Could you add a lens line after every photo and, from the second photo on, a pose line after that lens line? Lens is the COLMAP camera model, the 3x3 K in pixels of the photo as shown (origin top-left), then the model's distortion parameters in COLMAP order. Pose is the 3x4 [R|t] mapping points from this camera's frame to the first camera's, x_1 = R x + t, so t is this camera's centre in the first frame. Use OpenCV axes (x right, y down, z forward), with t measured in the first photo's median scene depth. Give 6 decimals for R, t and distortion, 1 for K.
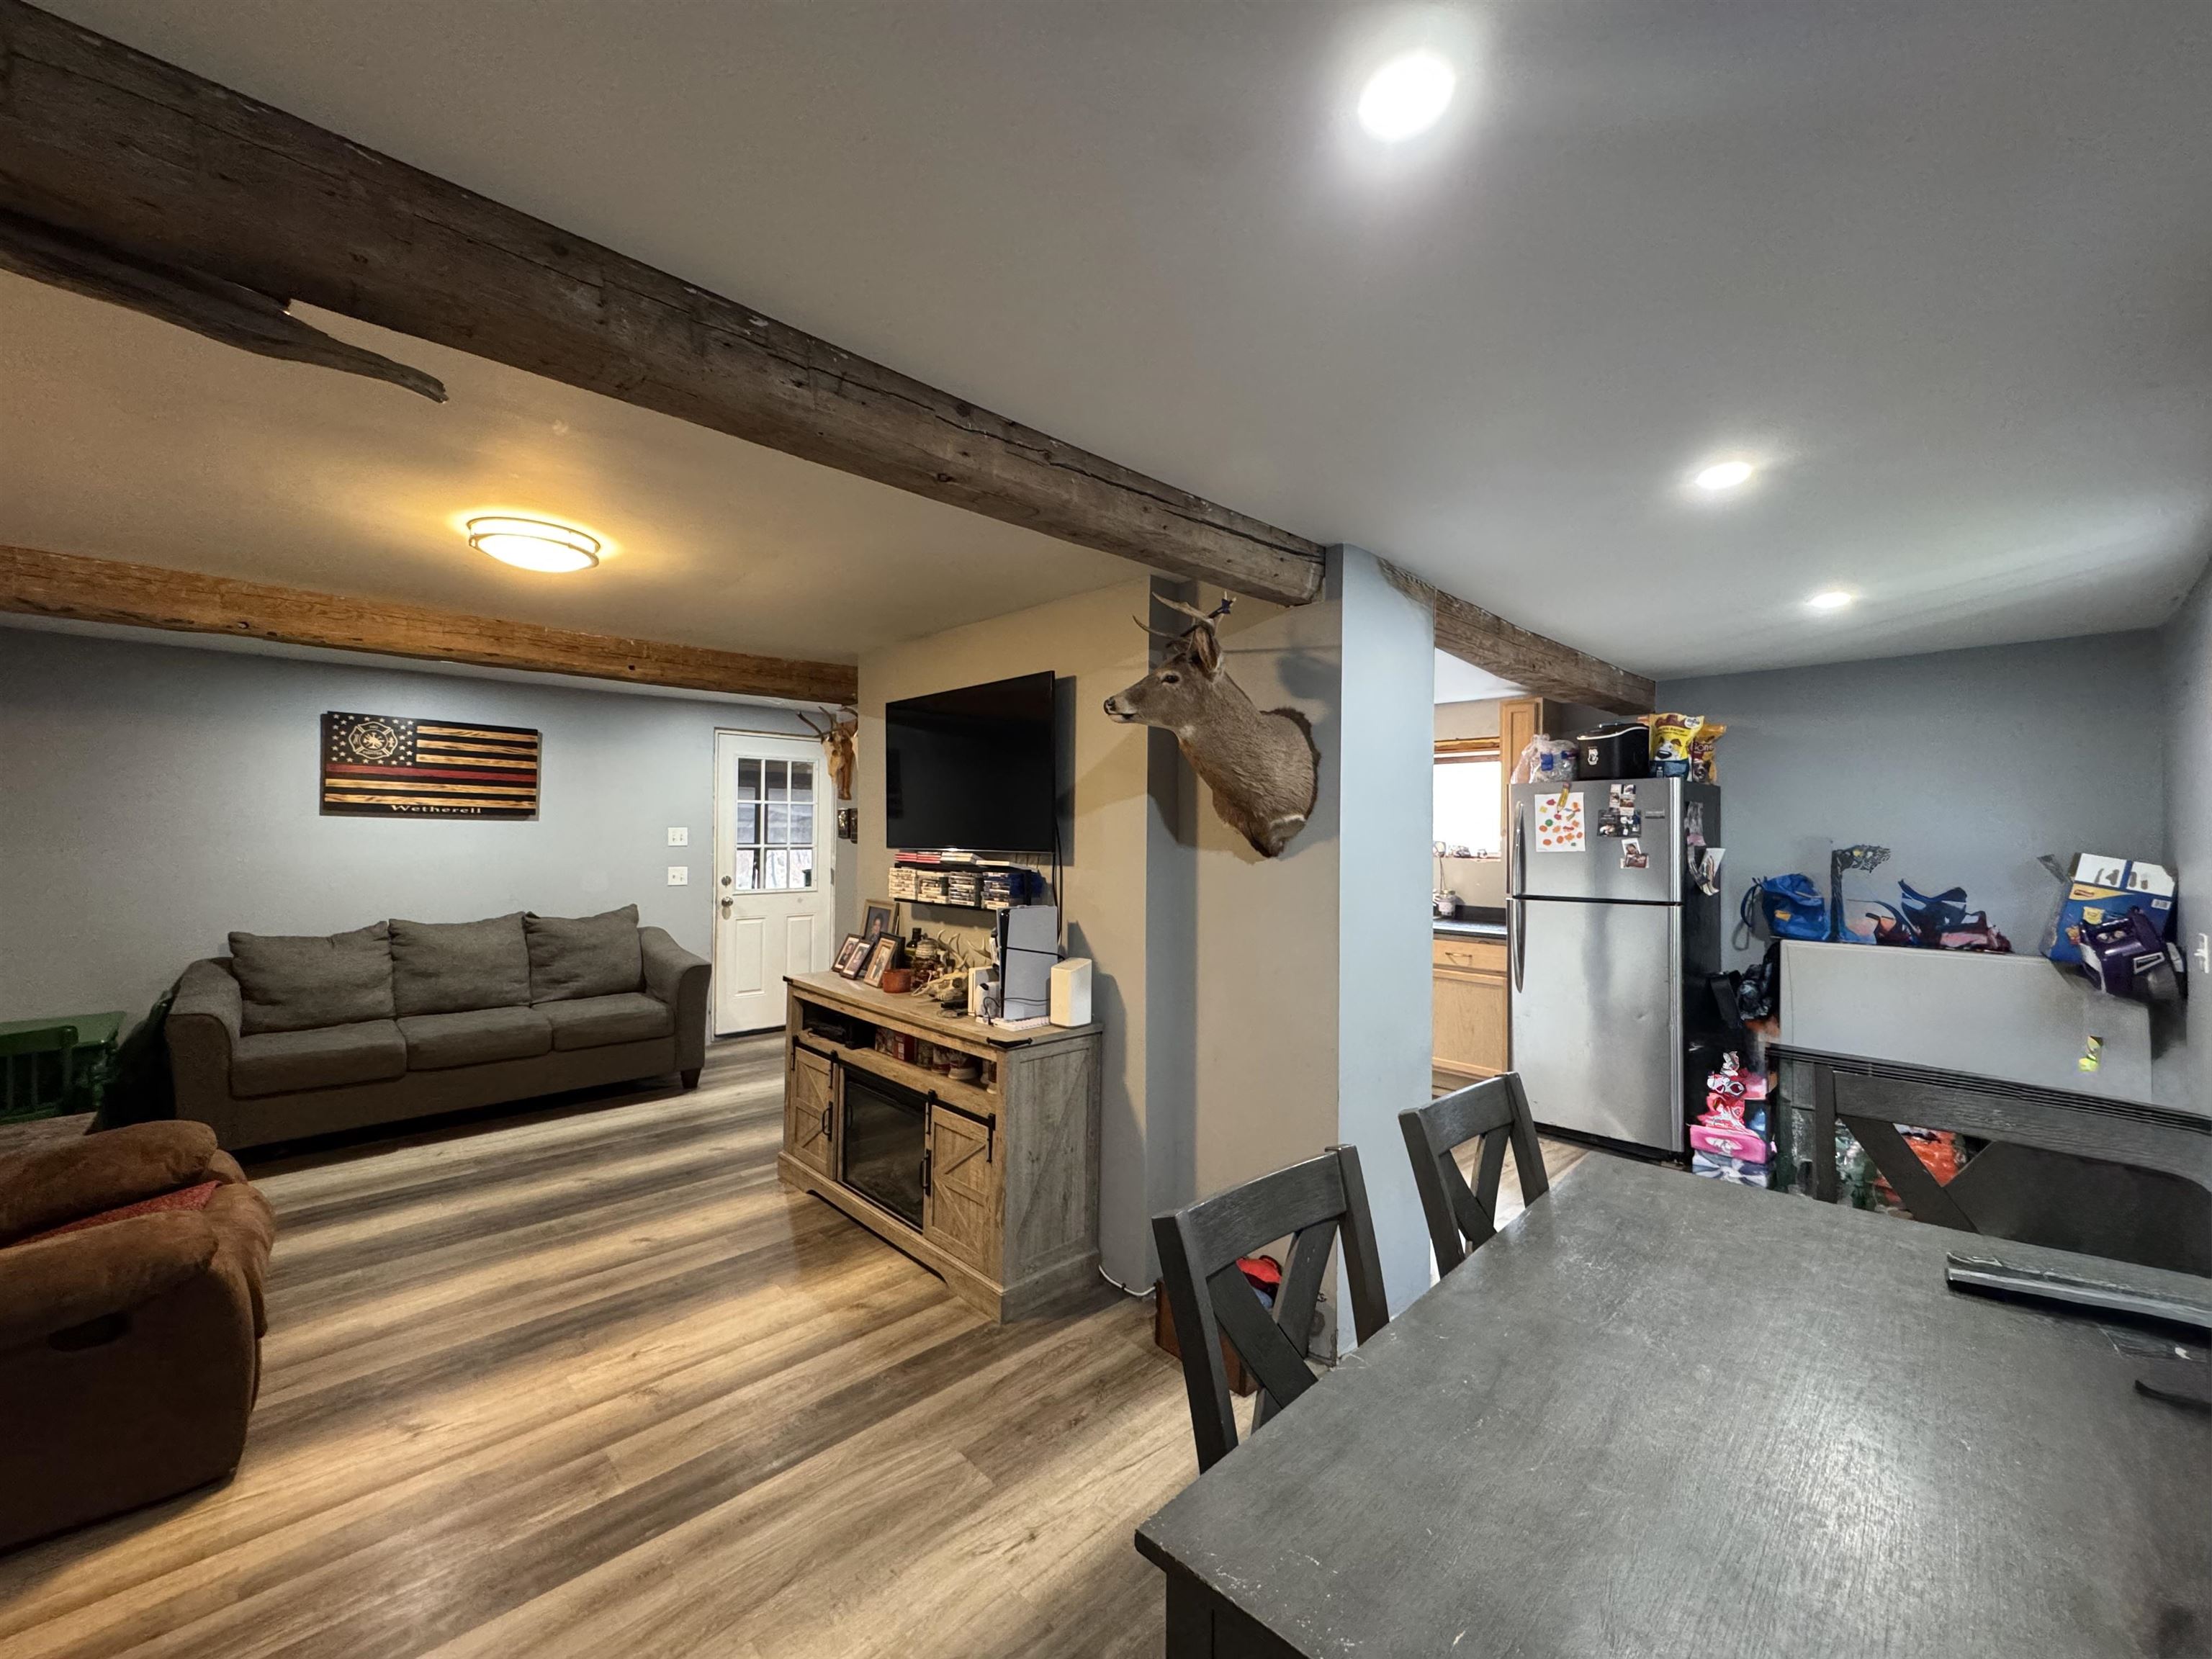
lens RADIAL K [[880.5, 0, 1106.0], [0, 880.5, 829.5], [0, 0, 1]] dist [-0.001486, 0.000037]
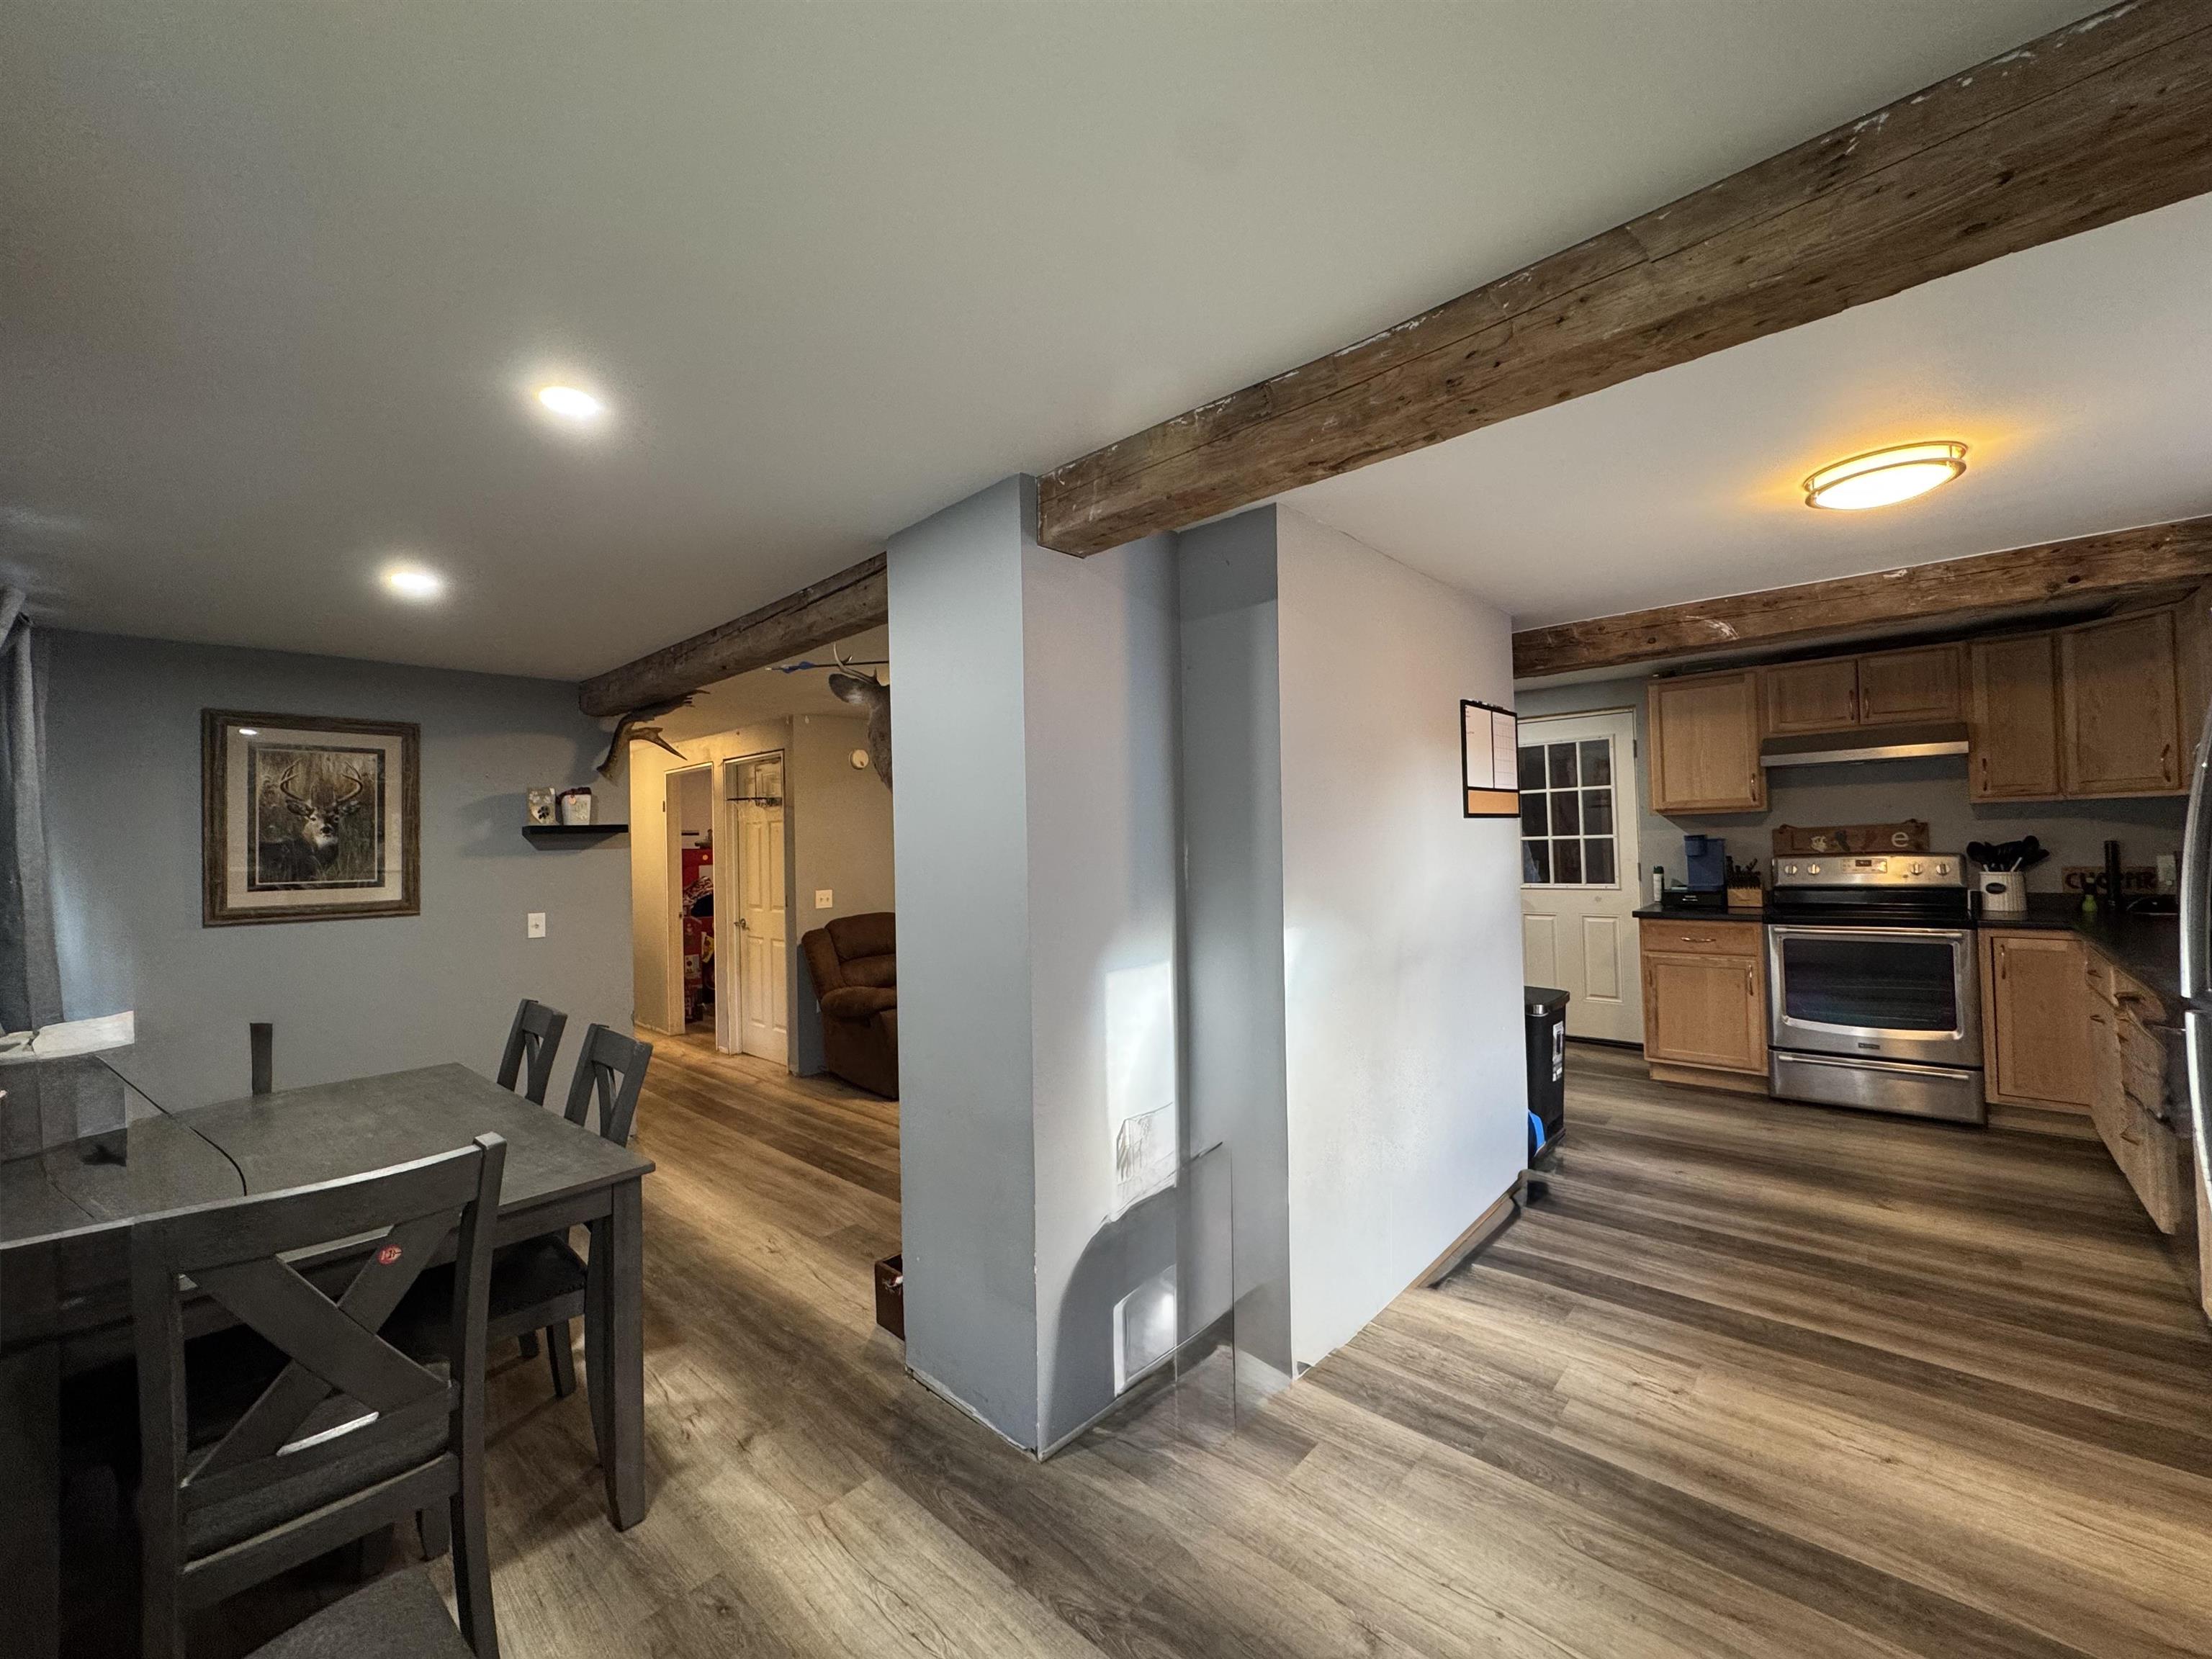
lens RADIAL K [[880.5, 0, 1106.0], [0, 880.5, 829.5], [0, 0, 1]] dist [-0.001486, 0.000037]
pose [[0.063821, -0.024682, -0.997656, 0.843678], [0.036661, 0.999077, -0.022372, 0.021406], [0.997288, -0.035147, 0.064667, 0.781289]]
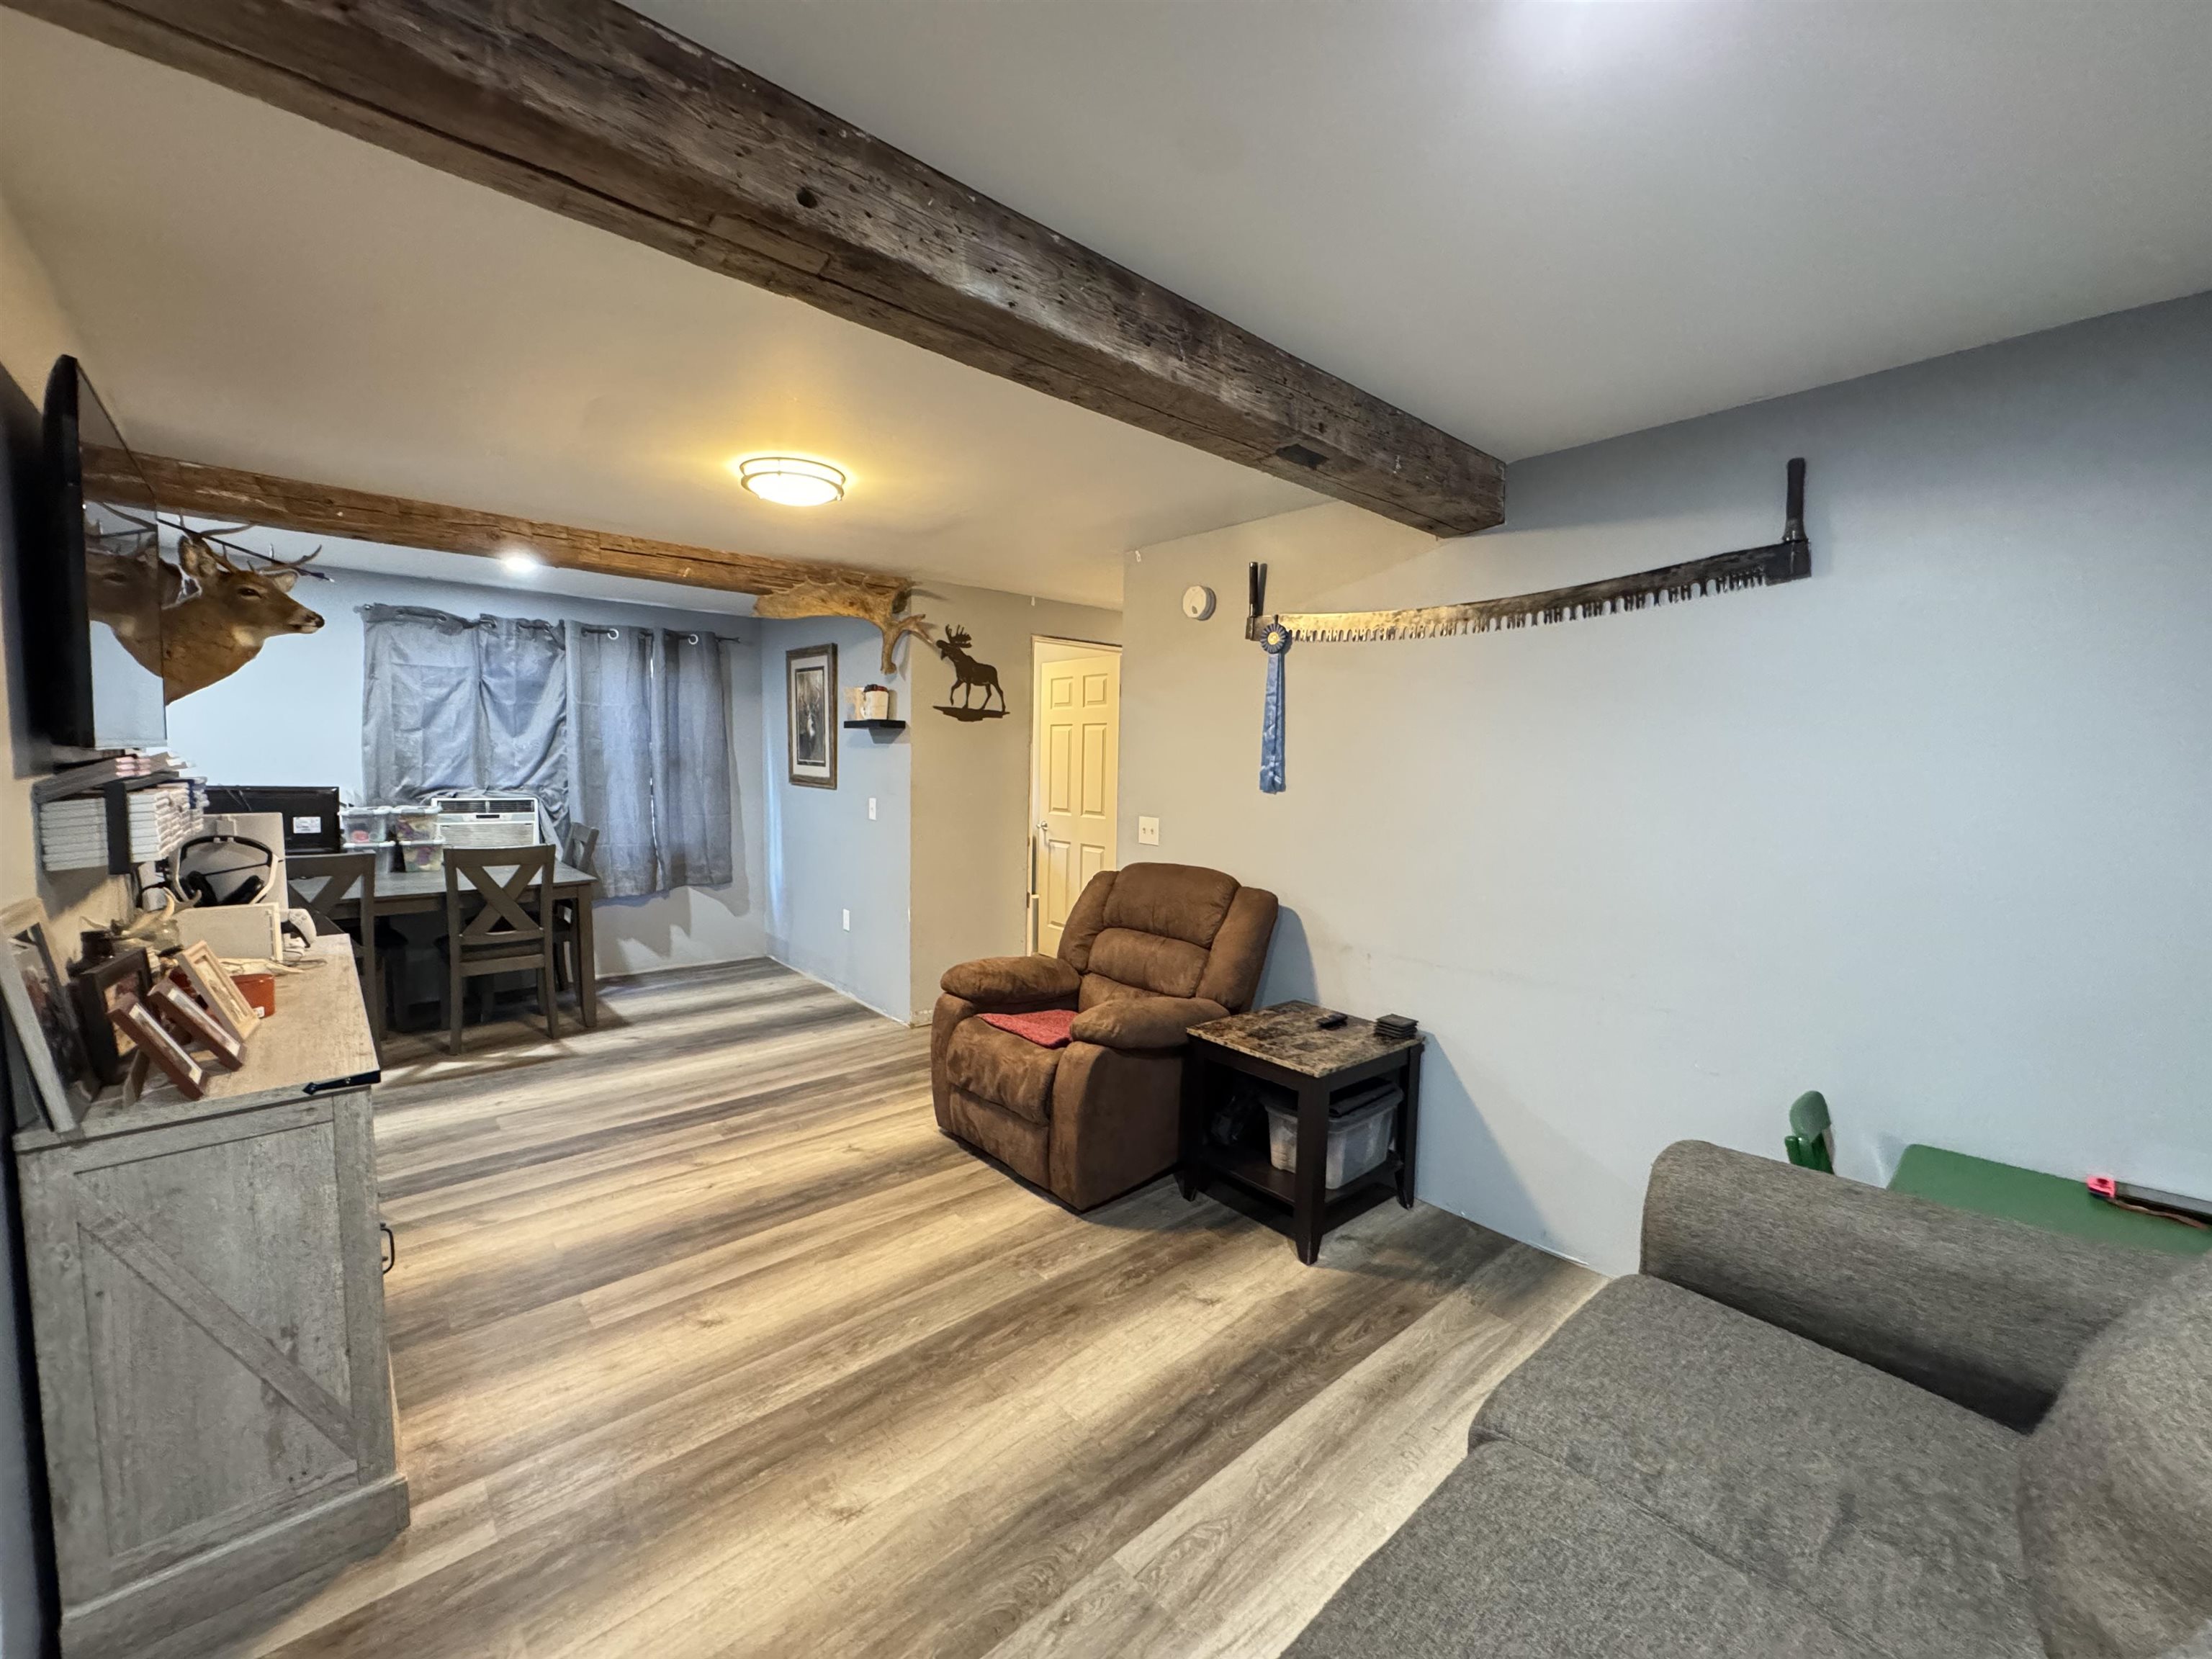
lens RADIAL K [[880.5, 0, 1106.0], [0, 880.5, 829.5], [0, 0, 1]] dist [-0.001486, 0.000037]
pose [[-0.998888, -0.032703, 0.033953, -0.722144], [-0.030095, 0.996754, 0.074668, 0.015195], [-0.036284, 0.073563, -0.996630, 1.405479]]
